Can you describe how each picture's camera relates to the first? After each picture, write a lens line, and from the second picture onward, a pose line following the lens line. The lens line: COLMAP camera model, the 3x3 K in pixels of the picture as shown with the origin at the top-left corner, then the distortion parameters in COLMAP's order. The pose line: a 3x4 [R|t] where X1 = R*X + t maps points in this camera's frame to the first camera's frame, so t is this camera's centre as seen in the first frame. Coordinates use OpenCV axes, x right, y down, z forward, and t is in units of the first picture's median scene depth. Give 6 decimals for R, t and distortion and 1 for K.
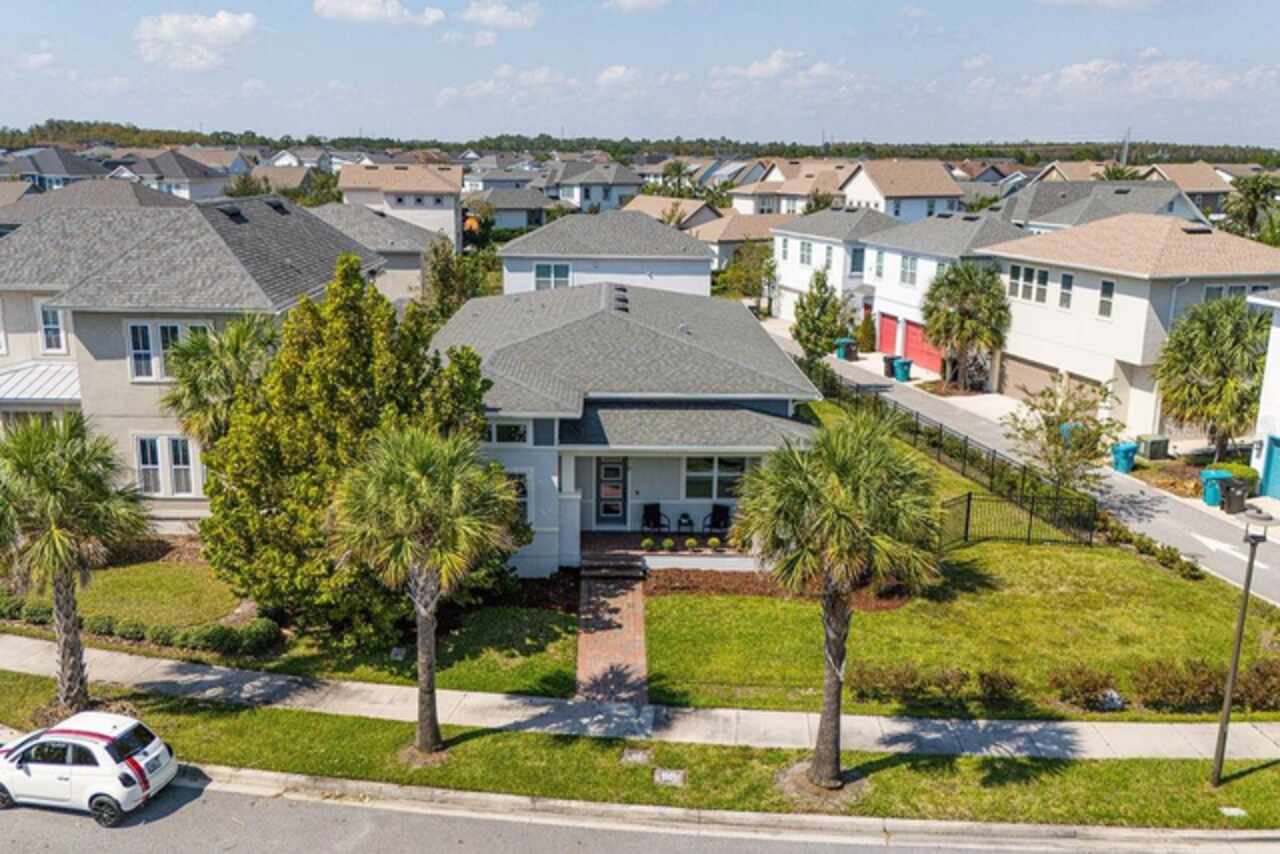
lens RADIAL K [[1114.4, 0, 635.4], [0, 1114.4, 422.7], [0, 0, 1]] dist [0.046717, -0.021115]
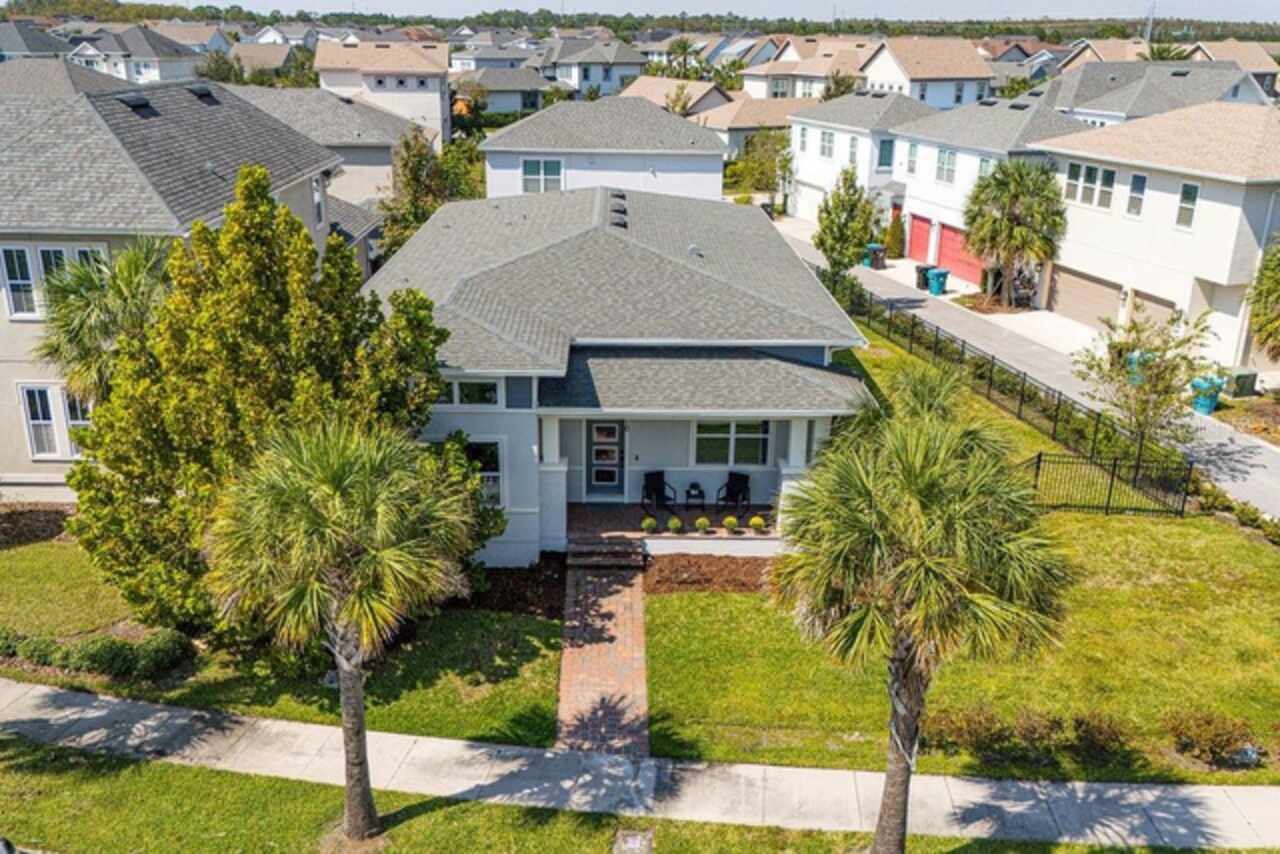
lens RADIAL K [[1120.4, 0, 636.4], [0, 1120.4, 422.6], [0, 0, 1]] dist [0.008371, 0.051973]
pose [[0.999997, 0.001921, -0.001457, 0.002633], [-0.001766, 0.995008, 0.099781, -0.044746], [0.001642, -0.099778, 0.995008, 0.188574]]
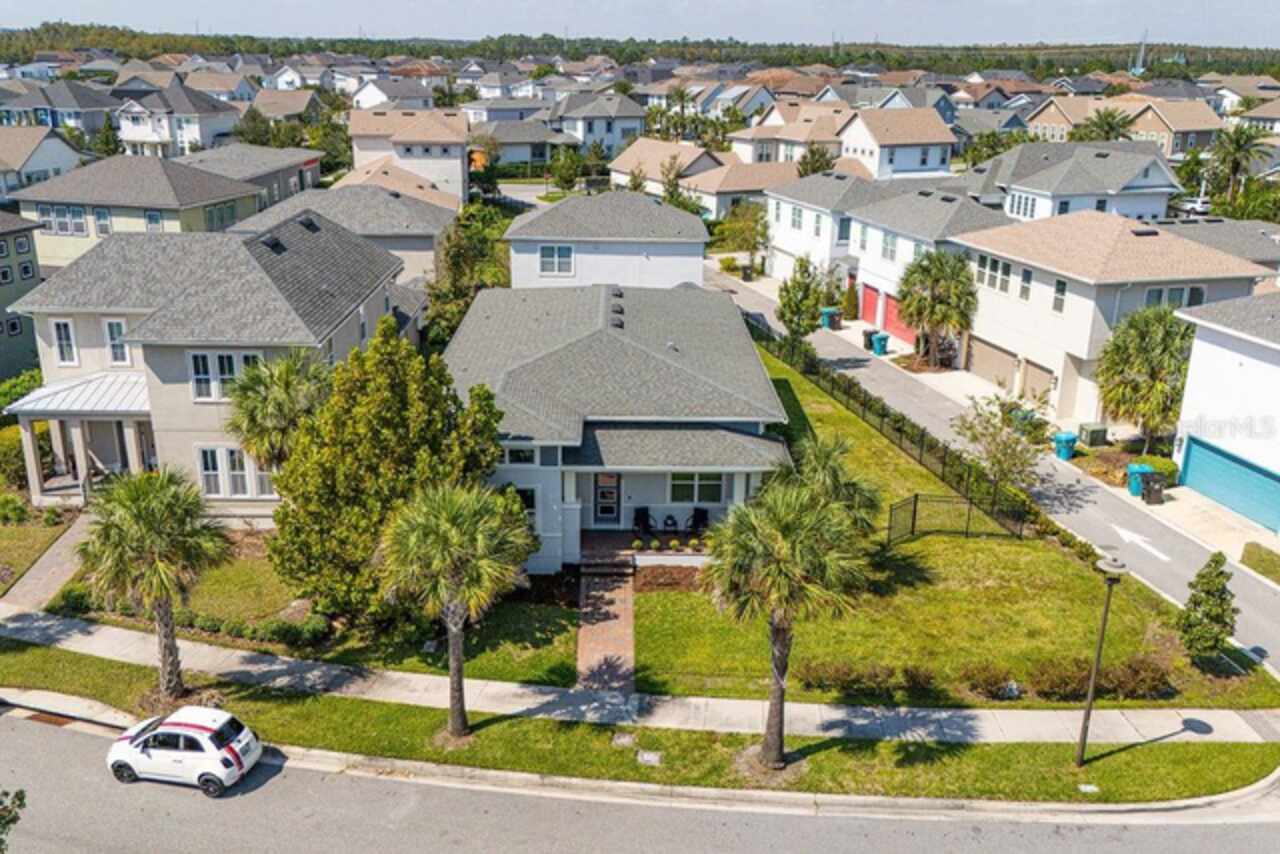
lens RADIAL K [[1114.4, 0, 635.4], [0, 1114.4, 422.7], [0, 0, 1]] dist [0.046717, -0.021115]
pose [[0.999987, 0.002414, -0.004389, 0.013044], [-0.002033, 0.996408, 0.084658, -0.115008], [0.004578, -0.084648, 0.996400, -0.156462]]
